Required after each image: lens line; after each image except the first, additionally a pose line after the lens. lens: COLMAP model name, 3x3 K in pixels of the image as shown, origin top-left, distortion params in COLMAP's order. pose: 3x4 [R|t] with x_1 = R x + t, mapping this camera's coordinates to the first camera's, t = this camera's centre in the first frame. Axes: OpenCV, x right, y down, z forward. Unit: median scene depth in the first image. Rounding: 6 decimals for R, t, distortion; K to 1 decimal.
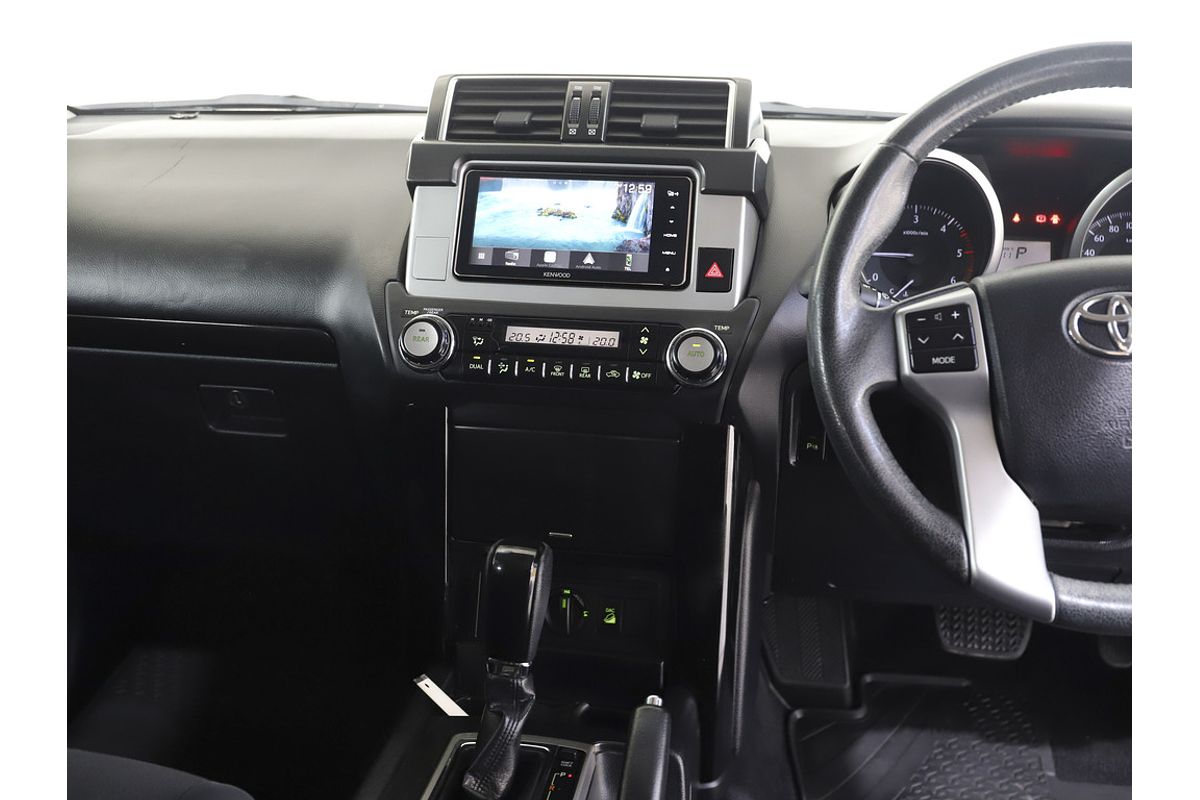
lens RADIAL K [[1142.3, 0, 598.6], [0, 1142.3, 391.9], [0, 0, 1]] dist [-0.021909, 0.000000]
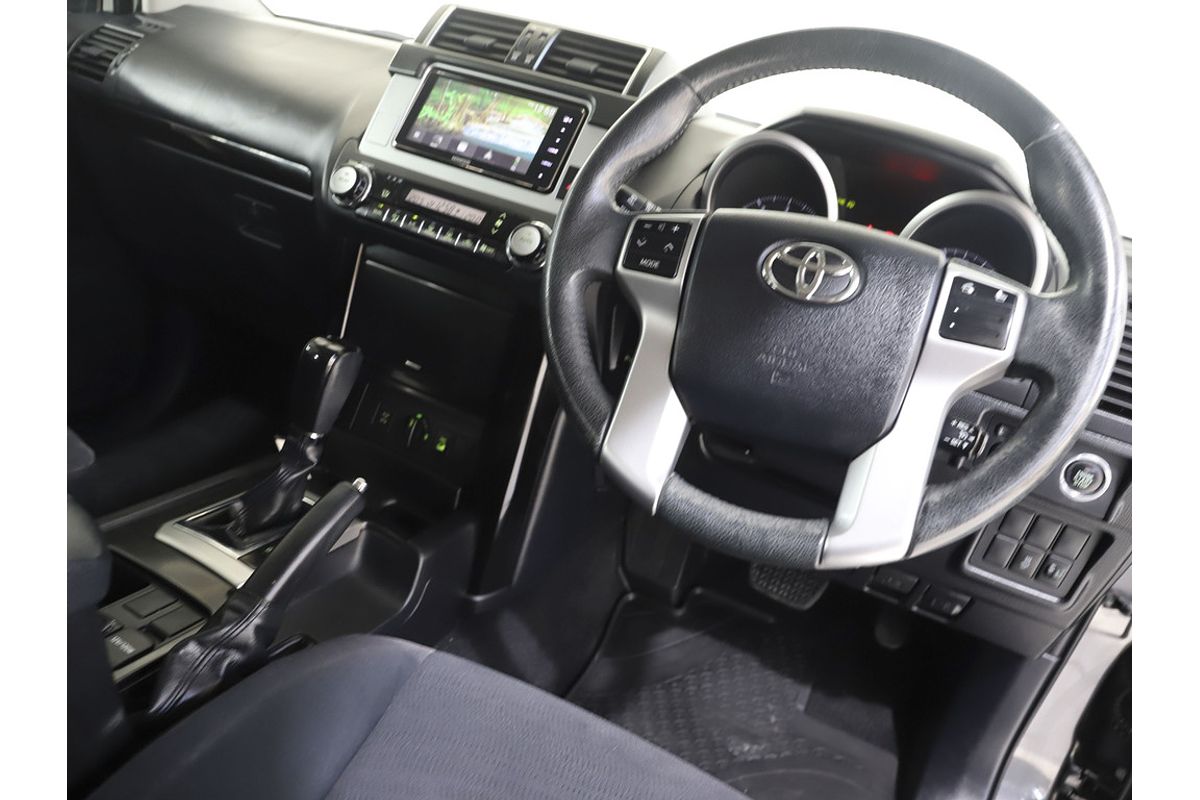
lens RADIAL K [[802.1, 0, 601.4], [0, 802.1, 395.9], [0, 0, 1]] dist [-0.086523, 0.000006]
pose [[0.939472, 0.302095, -0.161652, 0.322088], [-0.298155, 0.953275, 0.048691, 0.054046], [0.168808, 0.002454, 0.985646, 0.173883]]
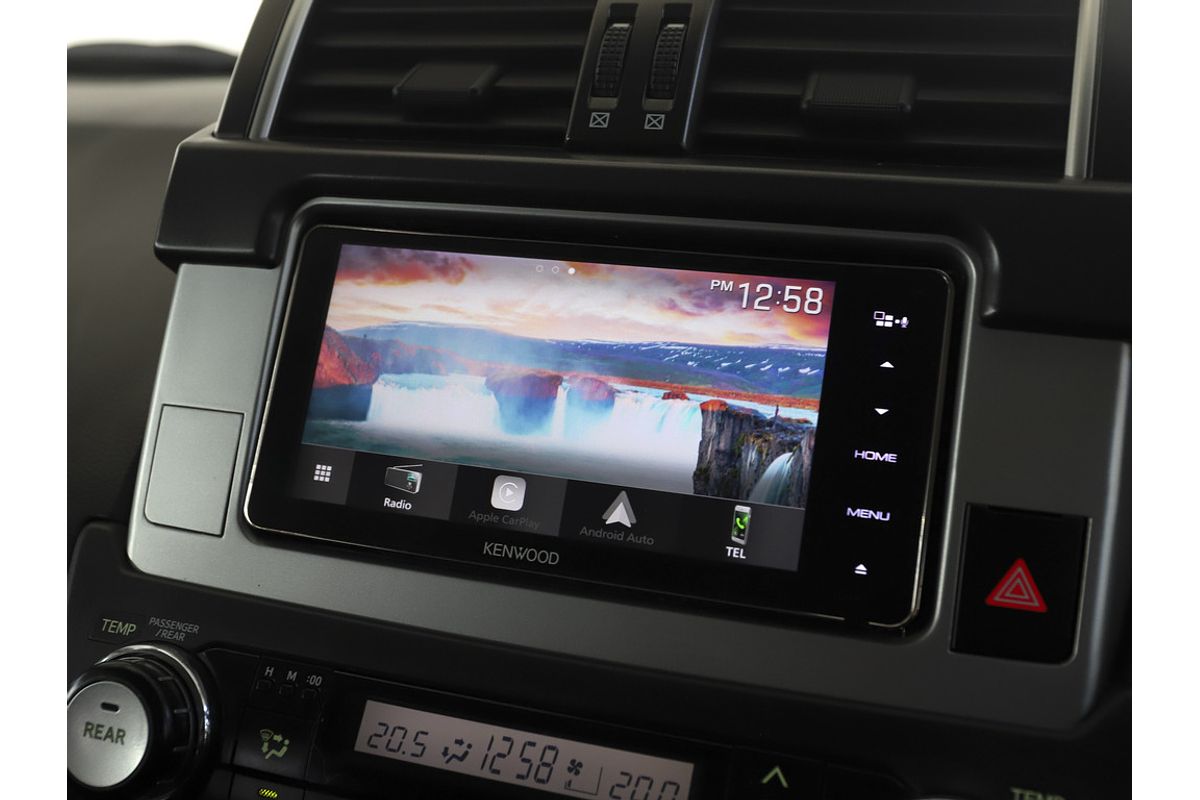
lens RADIAL K [[1322.6, 0, 601.6], [0, 1322.6, 402.1], [0, 0, 1]] dist [-0.024639, 0.000000]
pose [[0.987613, 0.044637, -0.150426, 0.041795], [-0.045332, 0.998971, -0.001196, -0.146008], [0.150218, 0.008000, 0.988621, 0.620865]]
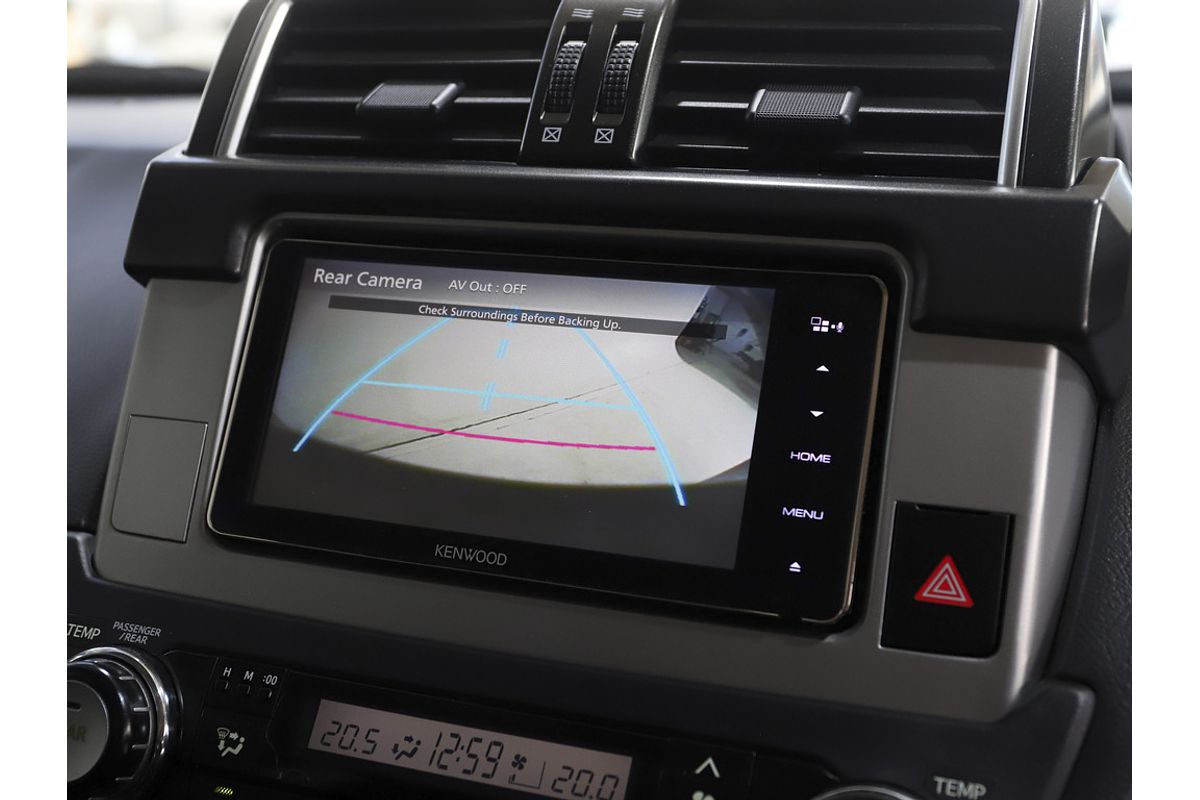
lens RADIAL K [[1461.7, 0, 596.7], [0, 1461.7, 398.5], [0, 0, 1]] dist [-0.000061, 0.000000]
pose [[0.981722, 0.036627, -0.186763, 0.078841], [-0.043755, 0.998457, -0.034189, -0.134951], [0.185223, 0.041736, 0.981810, 0.575327]]
